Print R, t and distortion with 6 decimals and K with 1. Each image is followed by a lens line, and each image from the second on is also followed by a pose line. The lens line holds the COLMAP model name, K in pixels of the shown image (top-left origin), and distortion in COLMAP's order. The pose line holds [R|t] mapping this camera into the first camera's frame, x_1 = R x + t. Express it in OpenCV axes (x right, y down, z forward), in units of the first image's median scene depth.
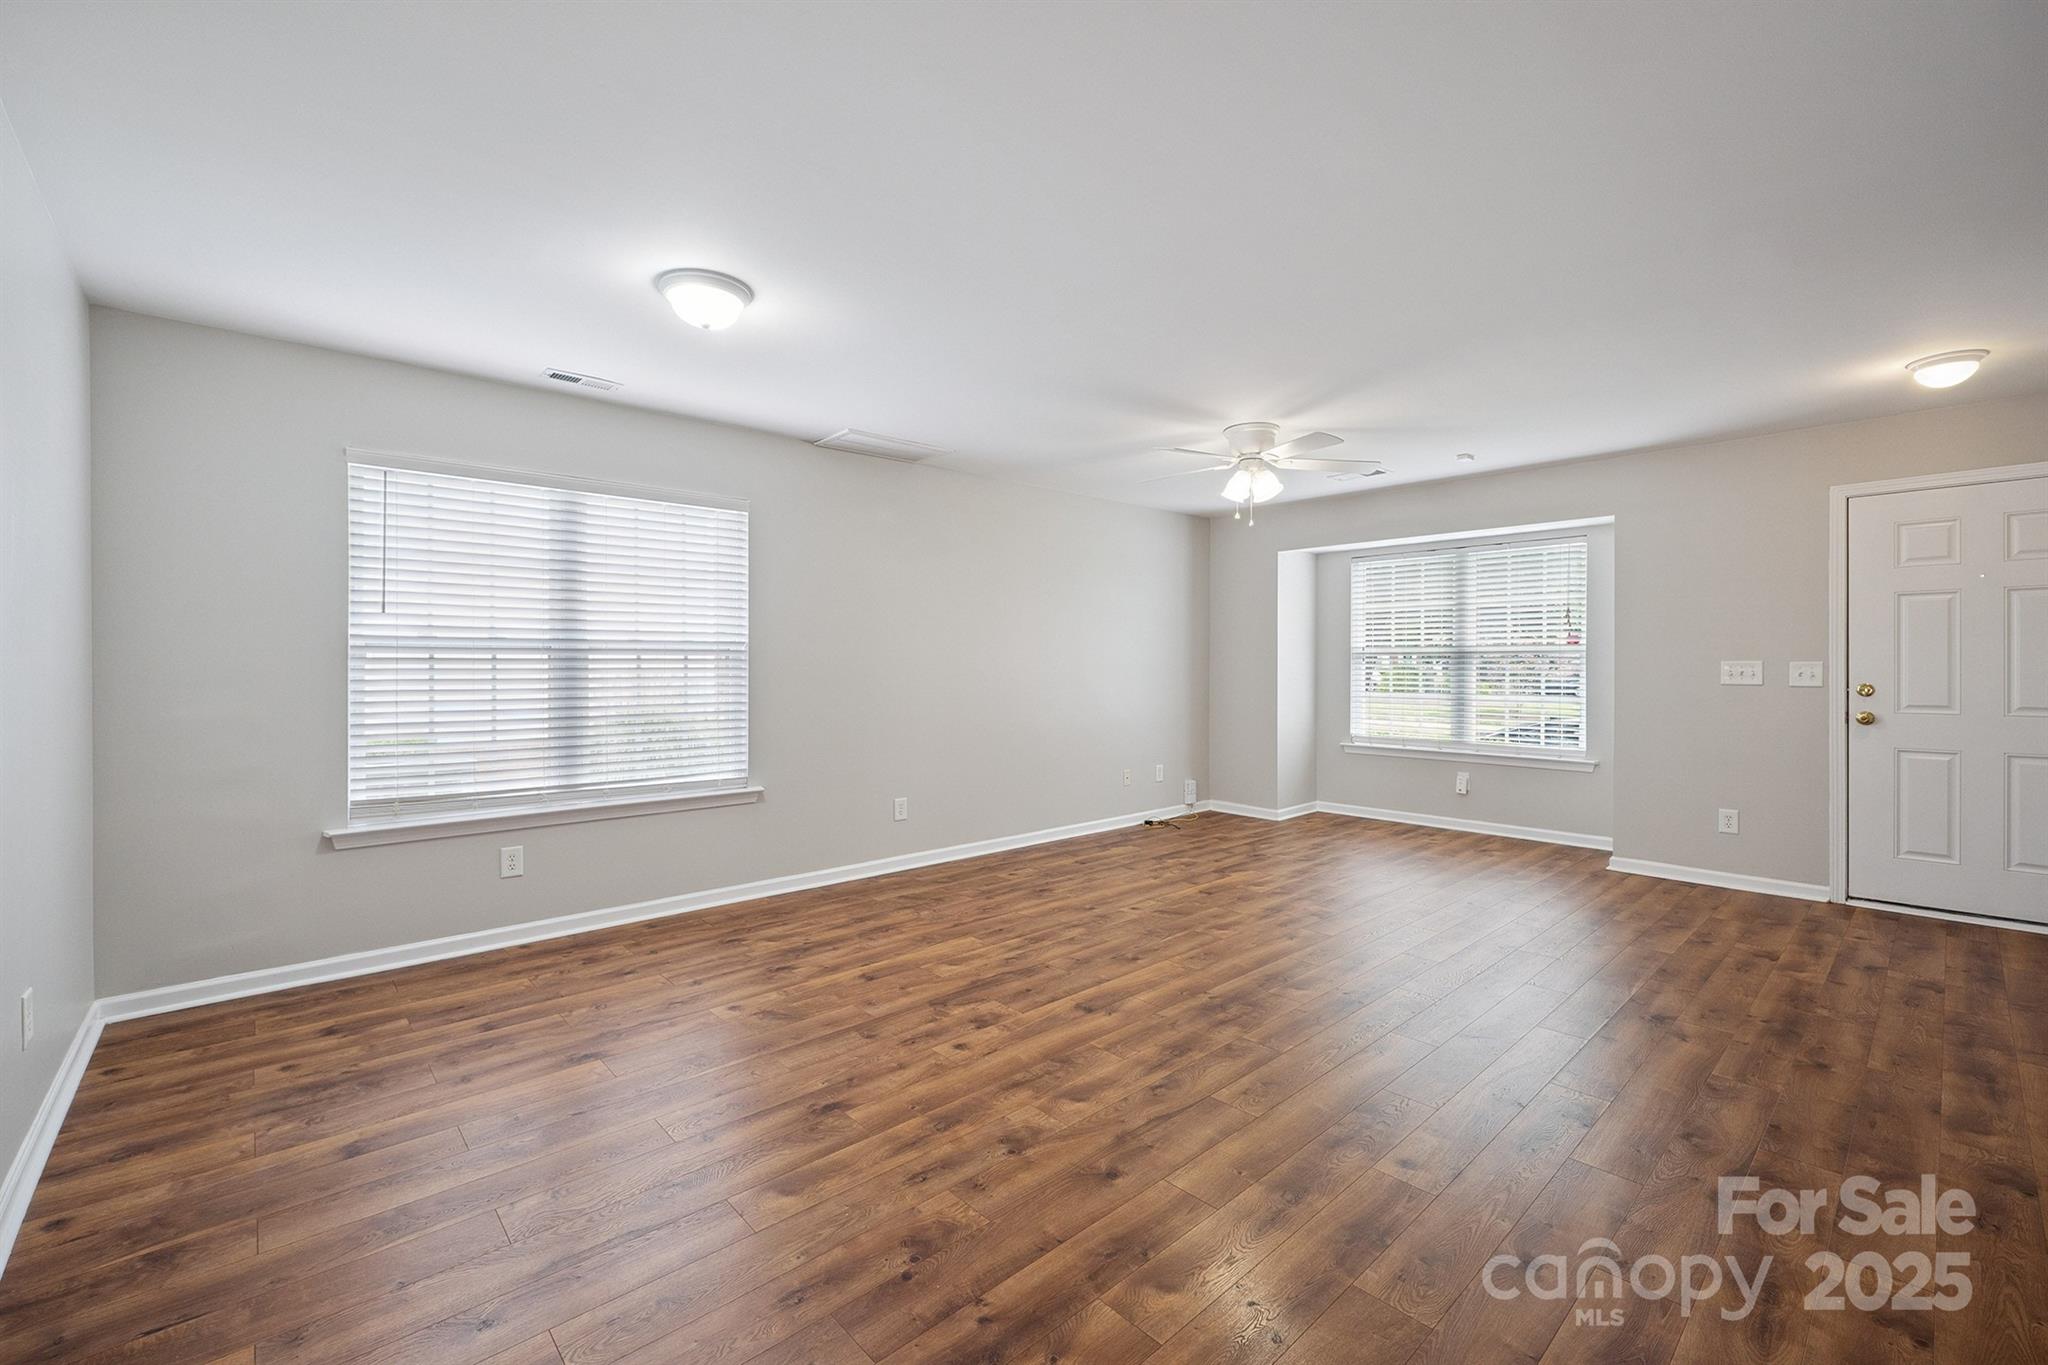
lens RADIAL K [[875.5, 0, 1018.6], [0, 875.5, 663.6], [0, 0, 1]] dist [0.000696, -0.000067]
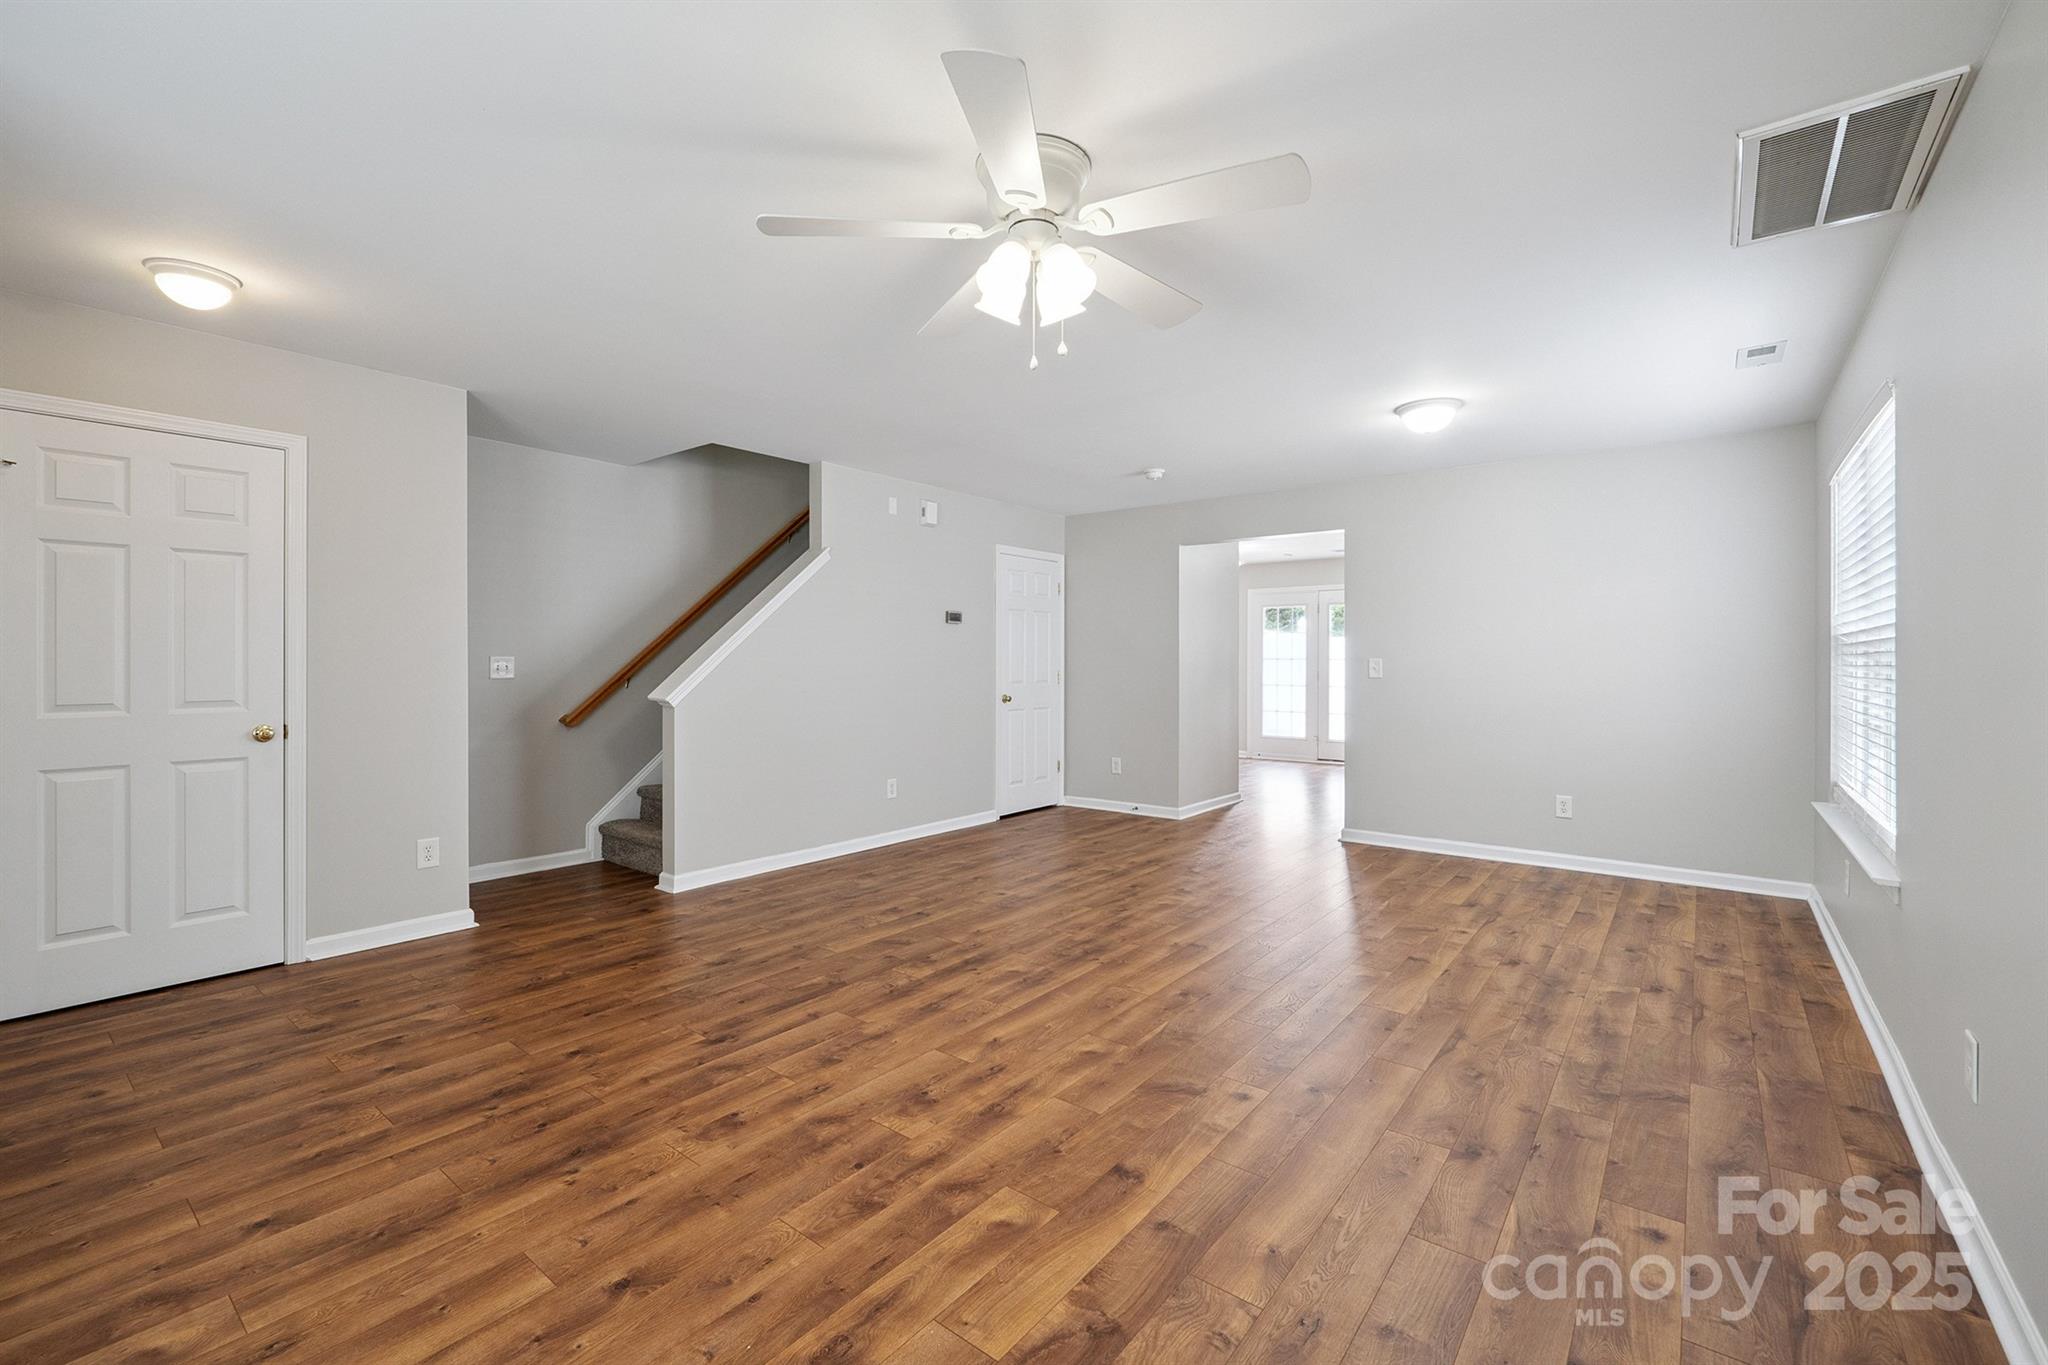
lens RADIAL K [[879.1, 0, 1025.8], [0, 879.1, 682.4], [0, 0, 1]] dist [-0.000213, -0.000828]
pose [[-0.986306, 0.001830, -0.164914, 0.450640], [-0.001930, 0.999742, 0.022634, 0.003930], [0.164913, 0.022642, -0.986048, 1.902287]]
